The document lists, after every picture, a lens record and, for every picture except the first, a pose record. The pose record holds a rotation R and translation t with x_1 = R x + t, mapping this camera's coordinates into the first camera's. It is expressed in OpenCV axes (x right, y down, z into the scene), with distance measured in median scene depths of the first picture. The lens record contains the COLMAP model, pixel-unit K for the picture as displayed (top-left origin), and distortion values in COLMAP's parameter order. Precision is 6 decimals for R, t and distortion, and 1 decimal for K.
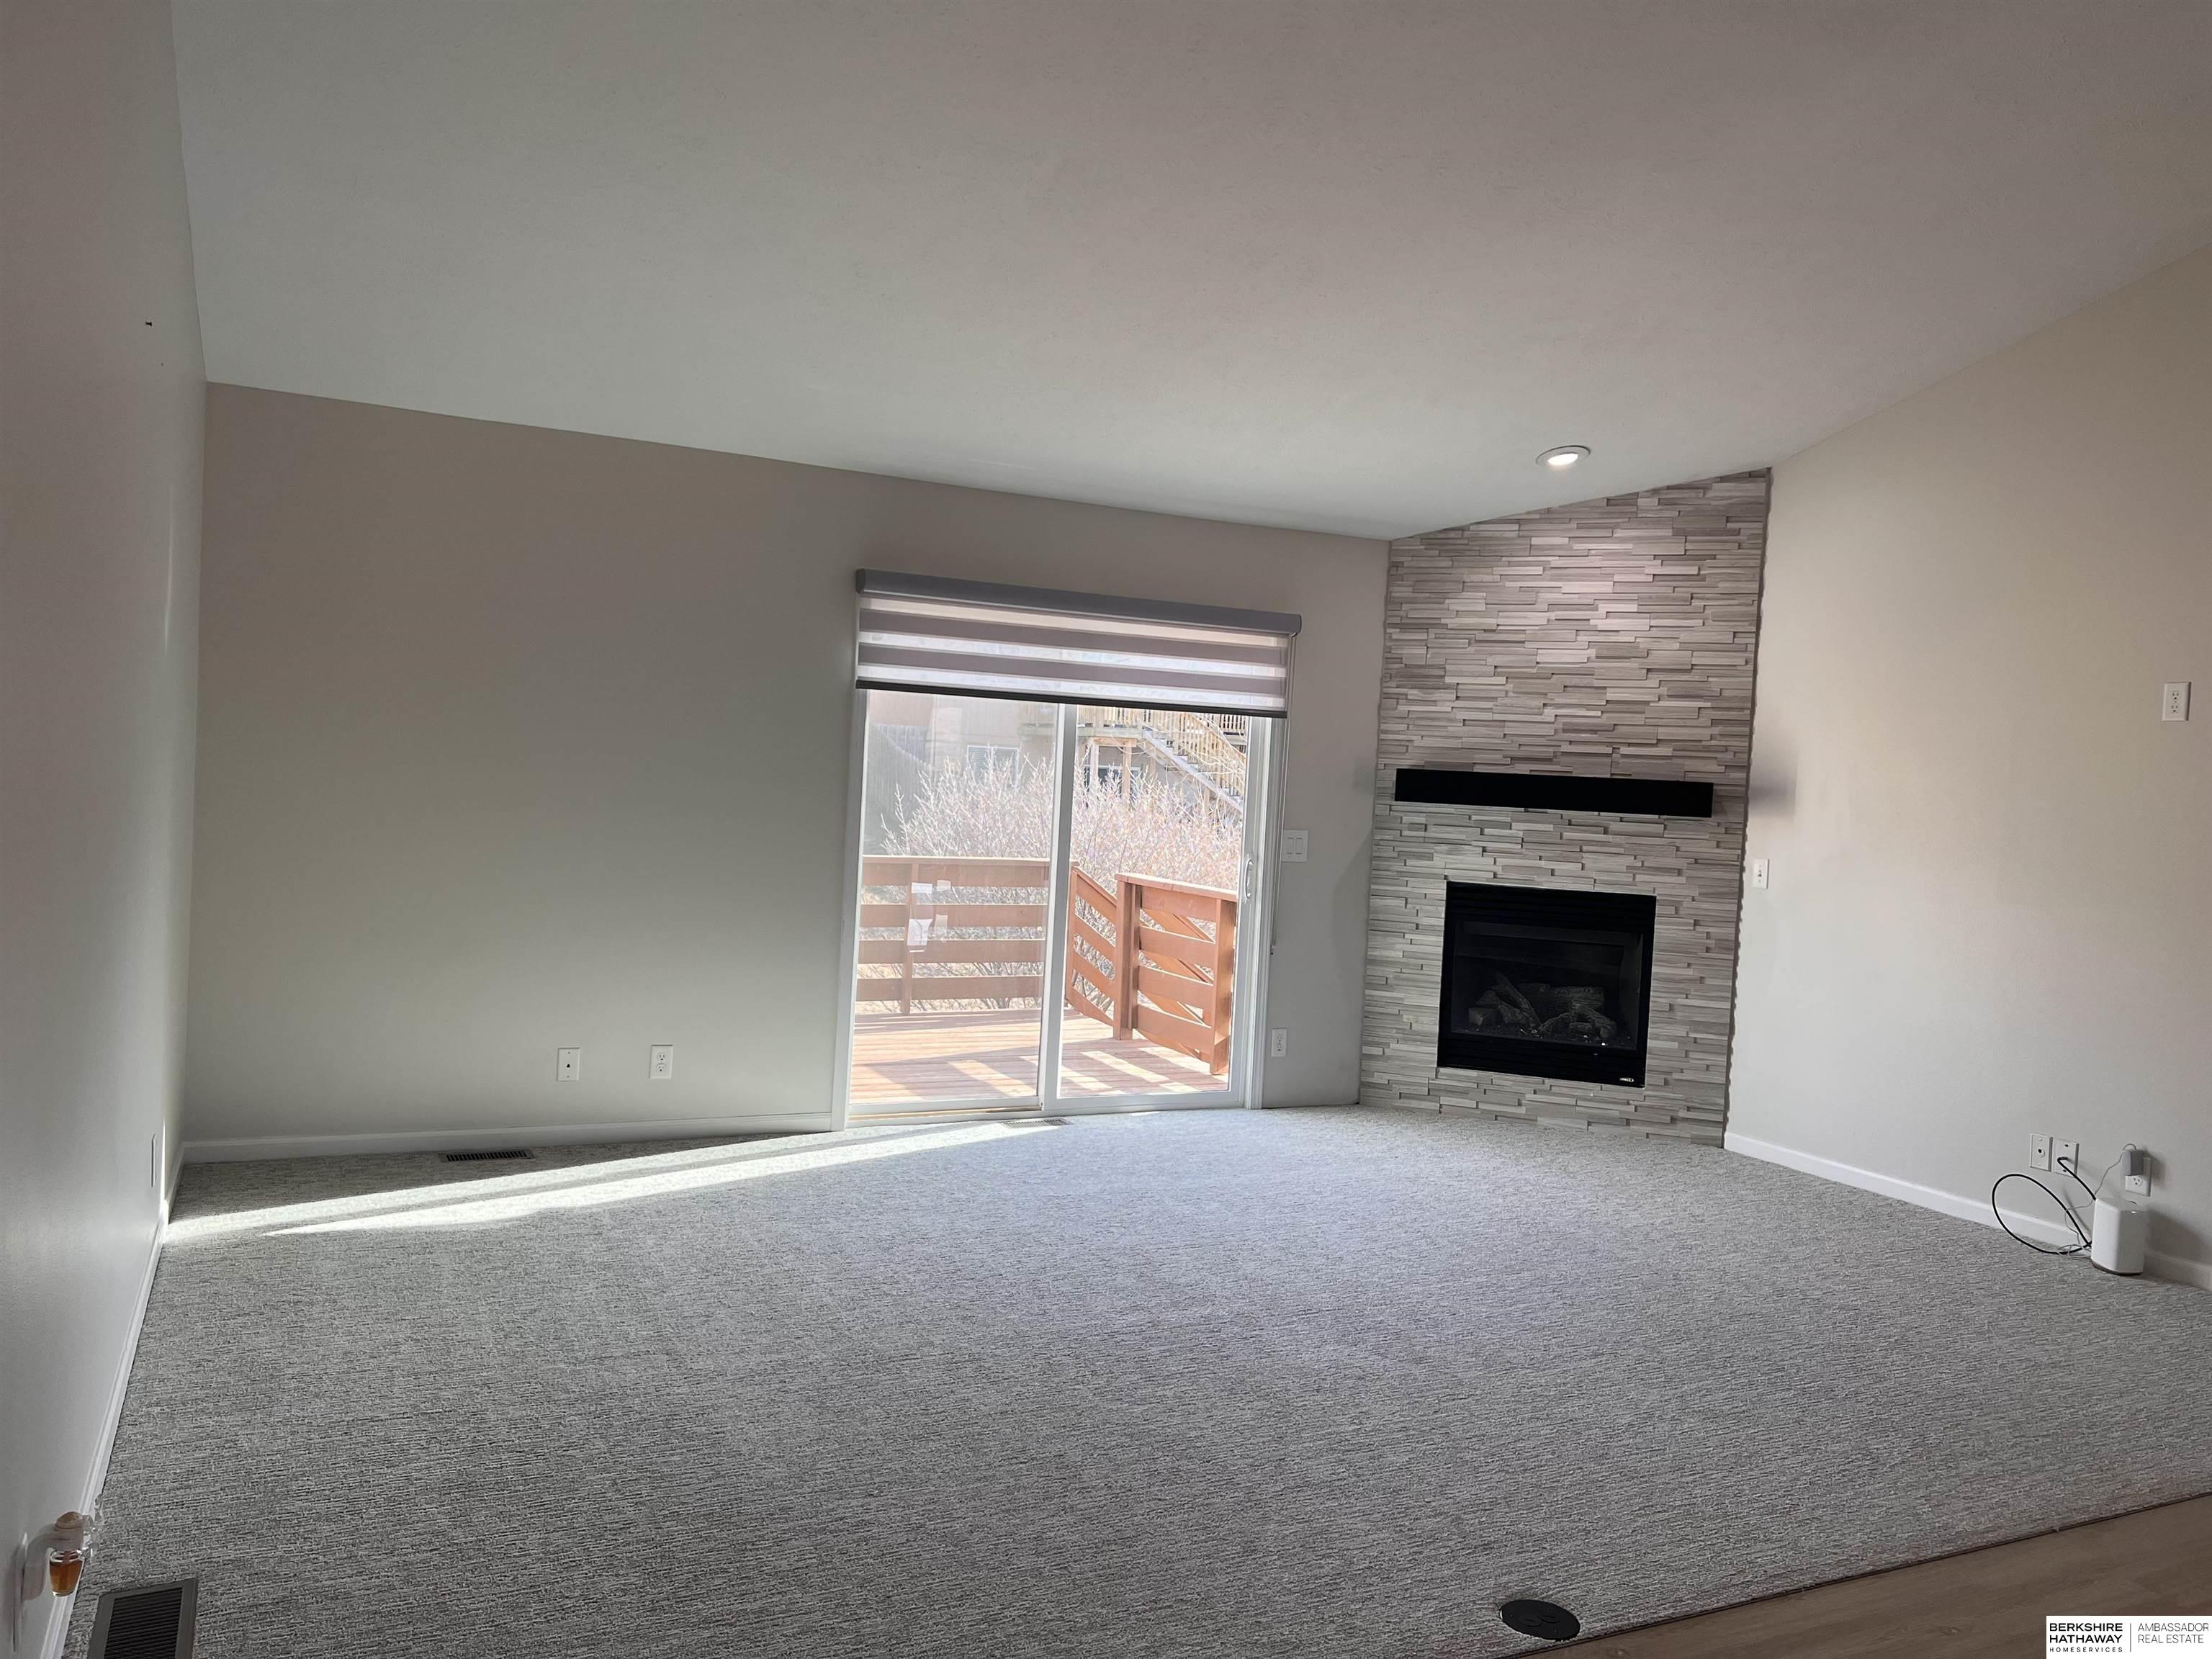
lens RADIAL K [[1692.4, 0, 1109.8], [0, 1692.4, 830.4], [0, 0, 1]] dist [0.050502, -0.042882]
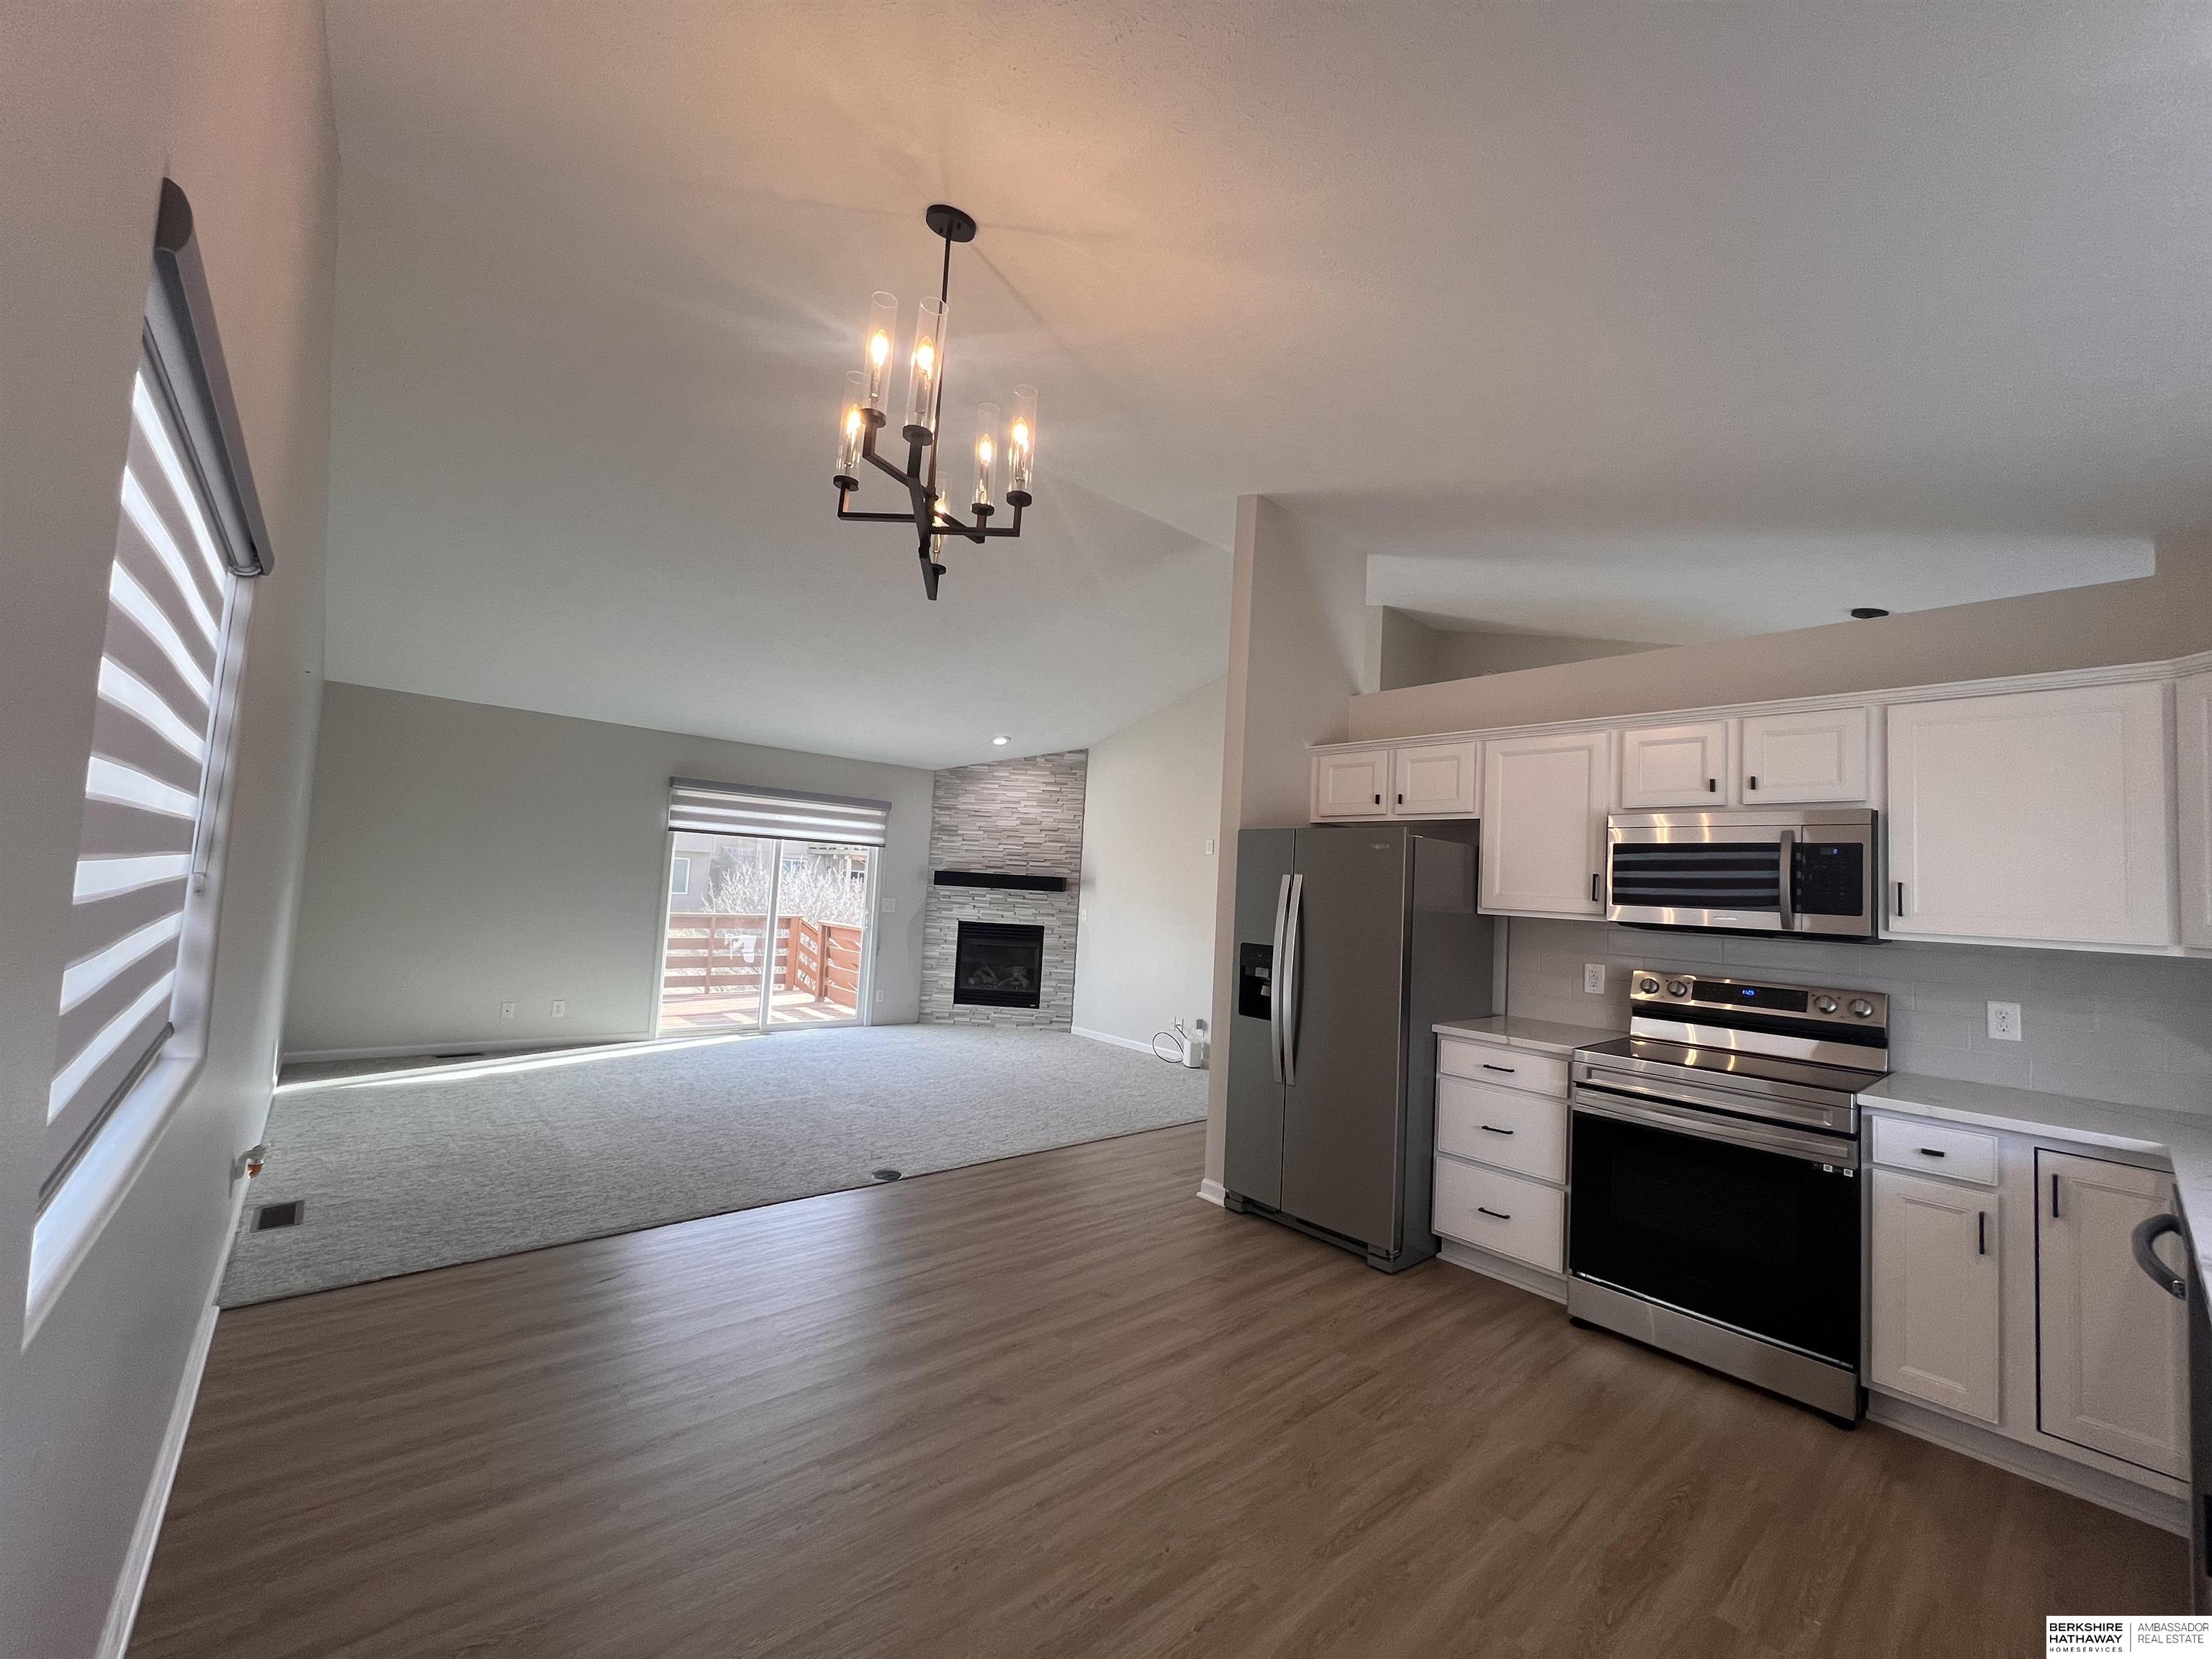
lens RADIAL K [[882.3, 0, 1113.8], [0, 882.3, 831.4], [0, 0, 1]] dist [-0.001792, 0.000444]
pose [[0.962961, 0.020018, 0.268896, 0.084307], [0.002841, 0.996432, -0.084352, 0.011817], [-0.269626, 0.081991, 0.959468, -0.205785]]
